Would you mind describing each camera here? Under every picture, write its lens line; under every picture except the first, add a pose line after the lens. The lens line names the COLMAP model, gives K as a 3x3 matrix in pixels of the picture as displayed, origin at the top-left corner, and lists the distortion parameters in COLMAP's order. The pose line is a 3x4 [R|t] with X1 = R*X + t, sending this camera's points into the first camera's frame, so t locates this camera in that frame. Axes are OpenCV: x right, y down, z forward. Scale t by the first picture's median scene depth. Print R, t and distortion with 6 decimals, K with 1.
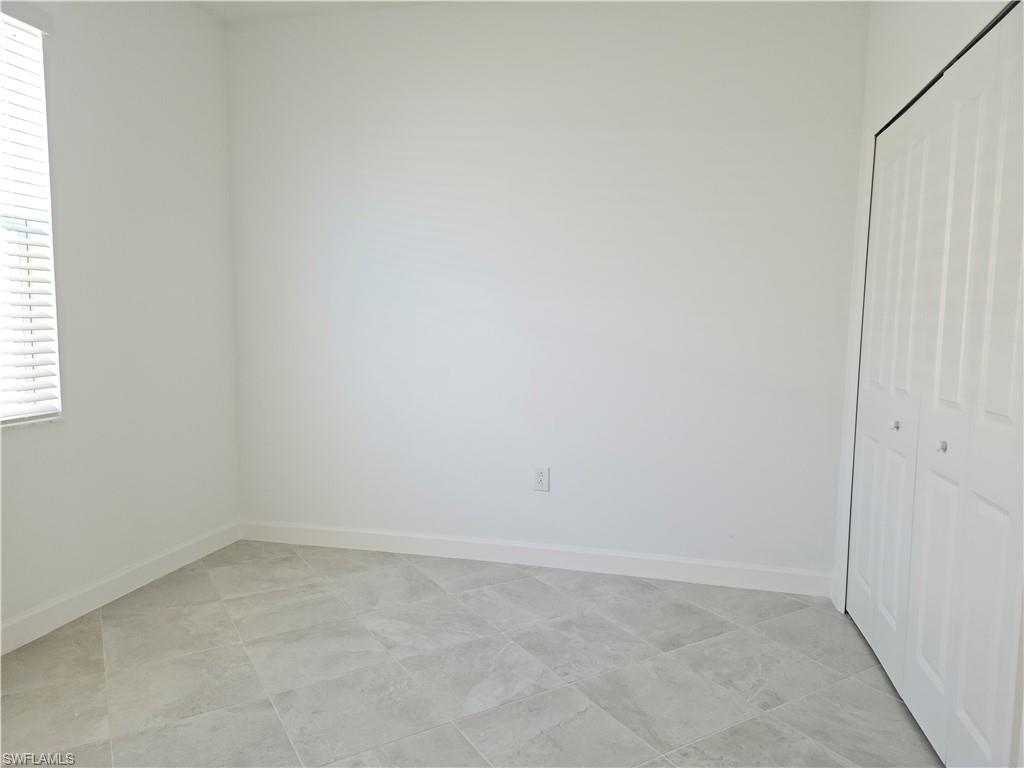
lens RADIAL K [[676.5, 0, 512.0], [0, 676.5, 384.0], [0, 0, 1]] dist [0.066633, -0.065333]
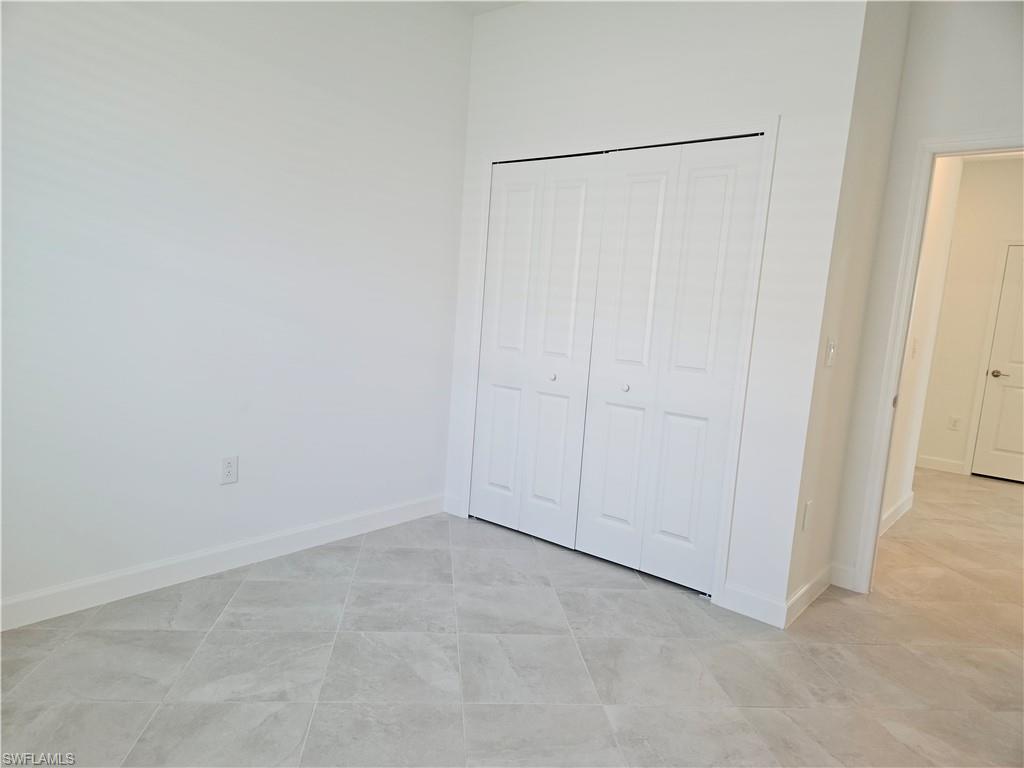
lens RADIAL K [[676.5, 0, 512.0], [0, 676.5, 384.0], [0, 0, 1]] dist [0.066633, -0.065333]
pose [[0.437420, -0.089419, 0.894800, -0.699964], [0.010261, 0.995475, 0.094464, -0.056387], [-0.899199, -0.032139, 0.436359, 0.380602]]
